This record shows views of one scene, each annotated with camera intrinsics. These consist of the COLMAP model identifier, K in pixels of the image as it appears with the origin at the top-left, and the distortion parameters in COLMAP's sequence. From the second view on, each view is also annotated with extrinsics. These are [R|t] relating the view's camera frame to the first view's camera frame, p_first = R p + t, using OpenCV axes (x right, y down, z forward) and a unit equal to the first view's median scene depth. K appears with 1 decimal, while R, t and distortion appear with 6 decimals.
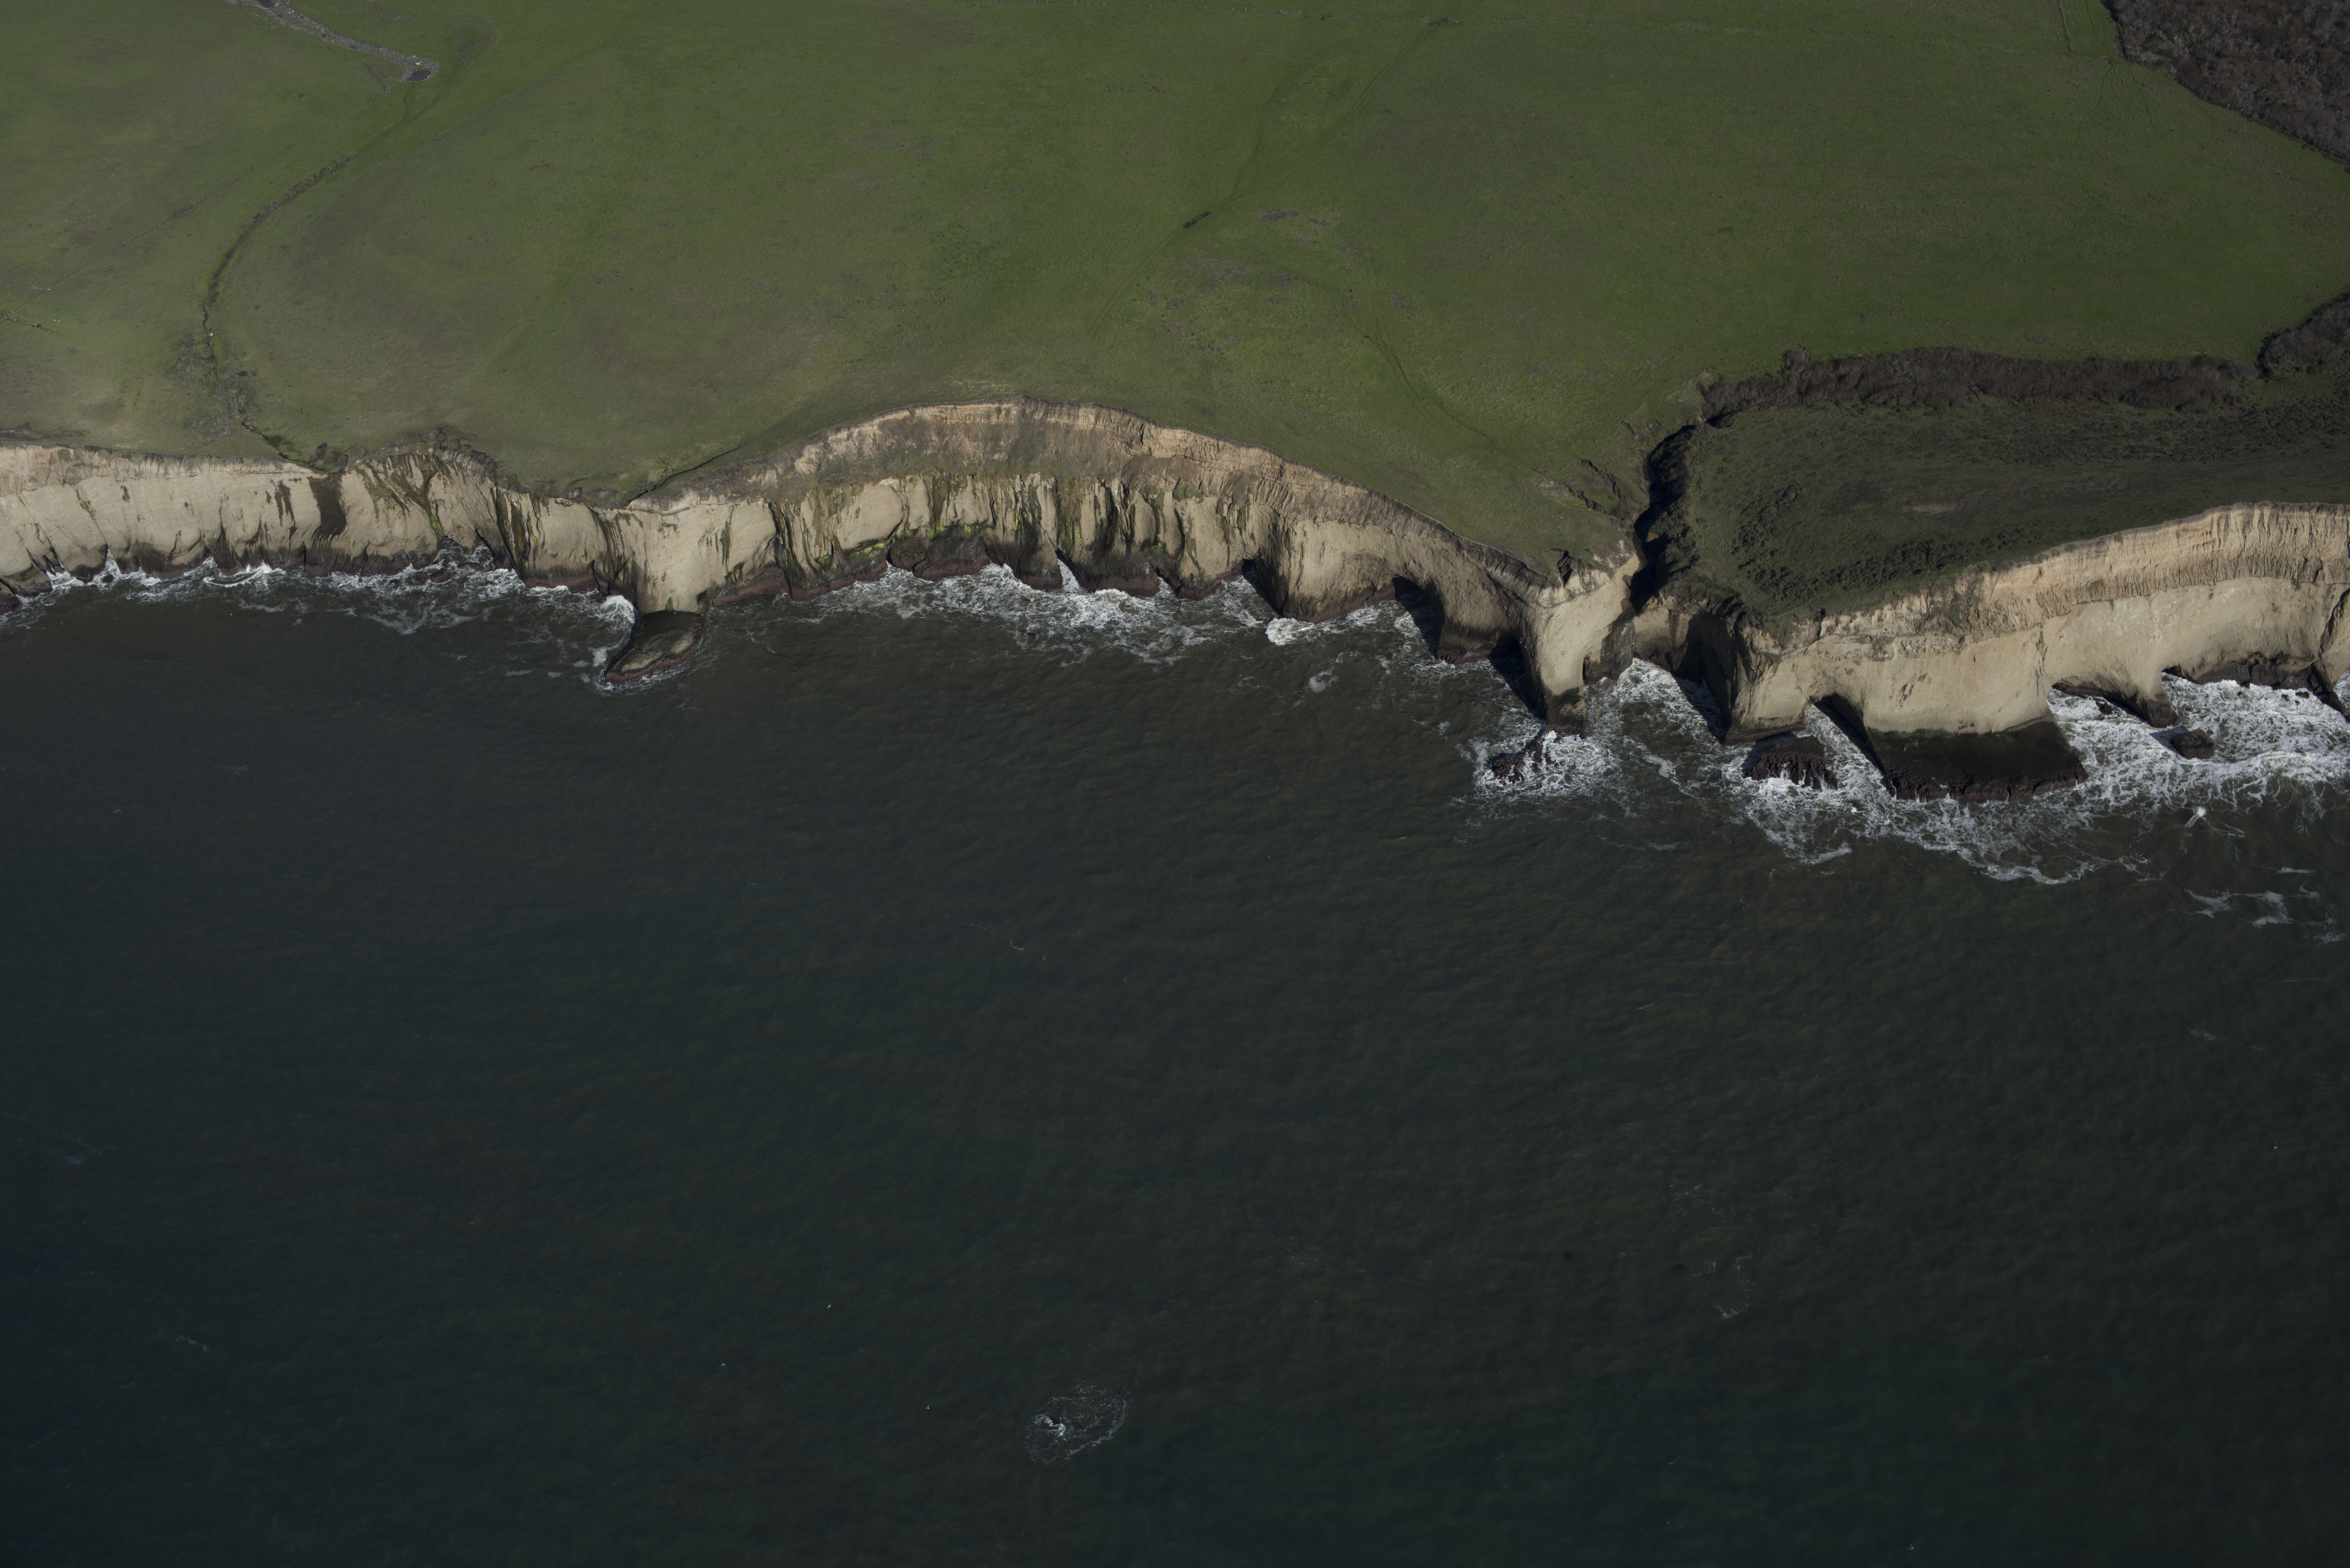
lens RADIAL K [[2674.1, 0, 1175.0], [0, 2674.1, 784.0], [0, 0, 1]] dist [-0.120776, 0.135100]
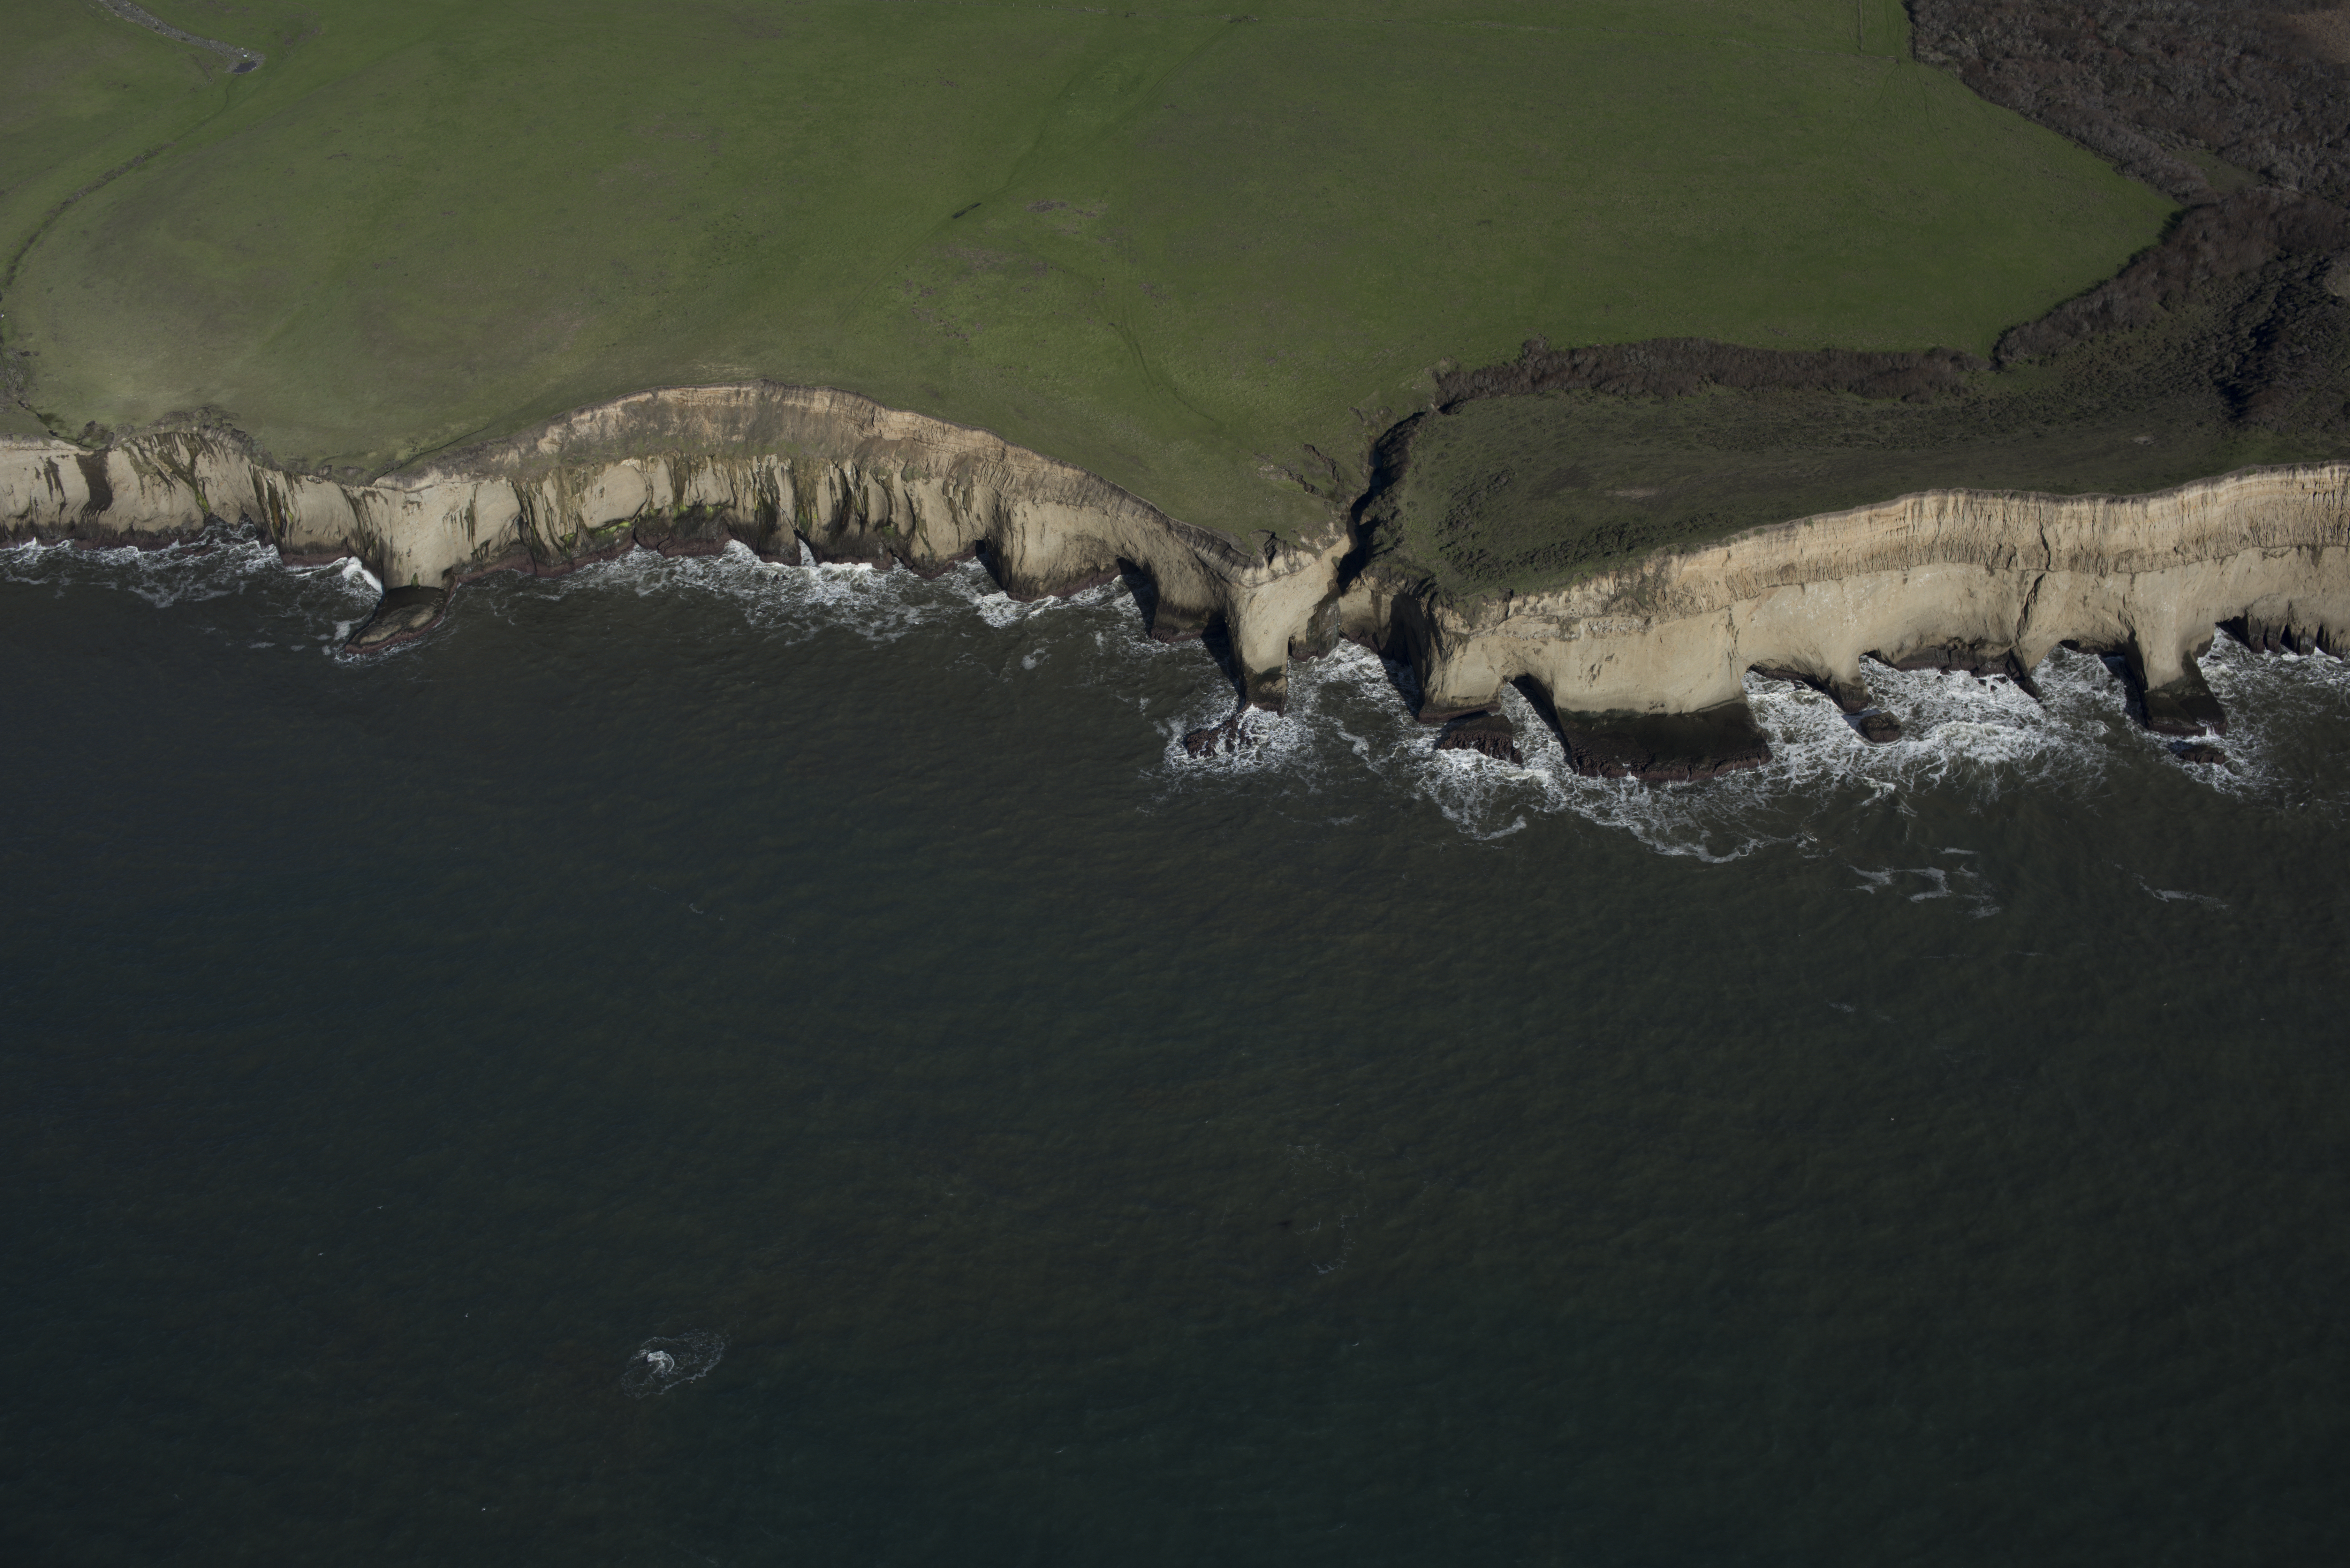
lens RADIAL K [[2674.1, 0, 1175.0], [0, 2674.1, 784.0], [0, 0, 1]] dist [-0.120776, 0.135100]
pose [[0.999930, 0.009781, -0.006599, 0.110838], [-0.009806, 0.999945, -0.003826, 0.012322], [0.006561, 0.003891, 0.999971, -0.019611]]
